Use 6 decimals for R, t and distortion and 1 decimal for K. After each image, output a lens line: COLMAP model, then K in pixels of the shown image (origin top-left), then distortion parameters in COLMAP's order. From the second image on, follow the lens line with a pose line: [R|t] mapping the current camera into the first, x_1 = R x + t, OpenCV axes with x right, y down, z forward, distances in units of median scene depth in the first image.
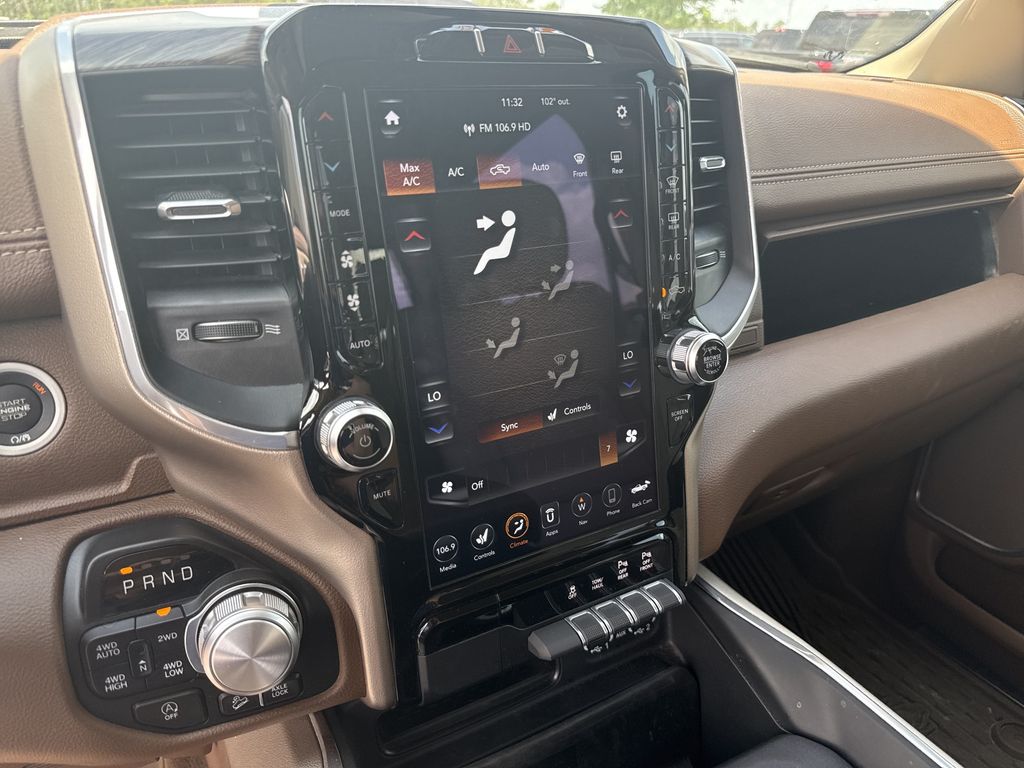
lens RADIAL K [[714.2, 0, 520.1], [0, 714.2, 383.8], [0, 0, 1]] dist [-0.012128, -0.021010]
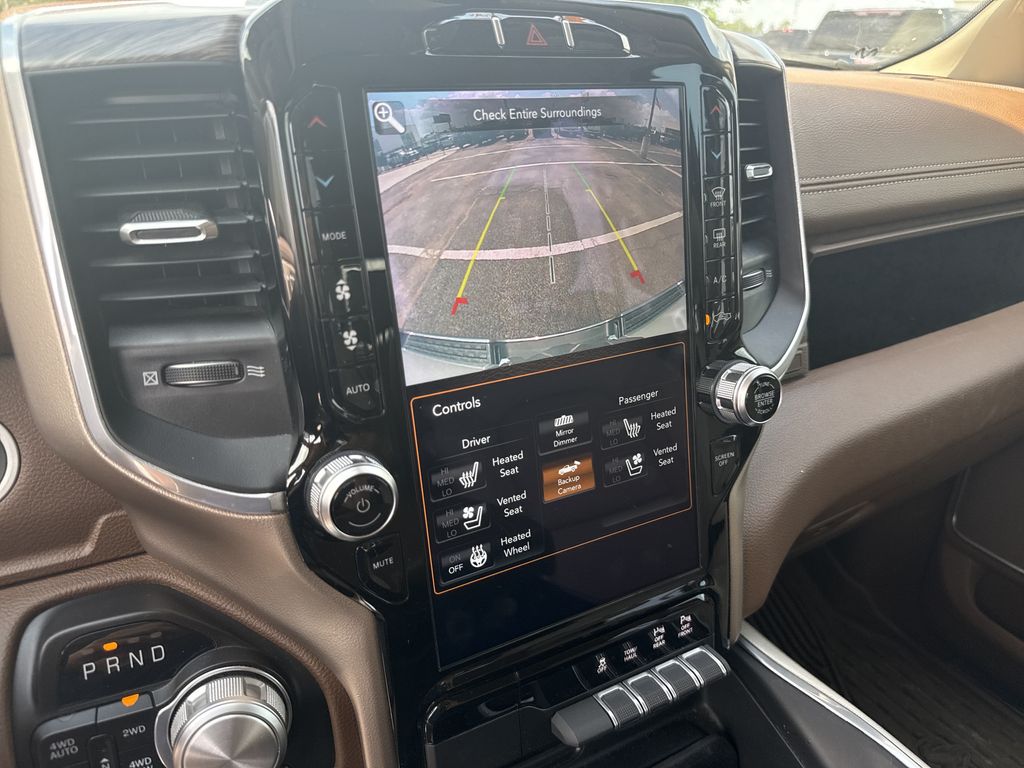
lens RADIAL K [[714.2, 0, 507.5], [0, 714.2, 380.3], [0, 0, 1]] dist [-0.012128, -0.021010]
pose [[0.999733, 0.000585, -0.023100, -0.025493], [-0.000779, 0.999965, -0.008354, -0.054746], [0.023094, 0.008370, 0.999698, 0.145519]]
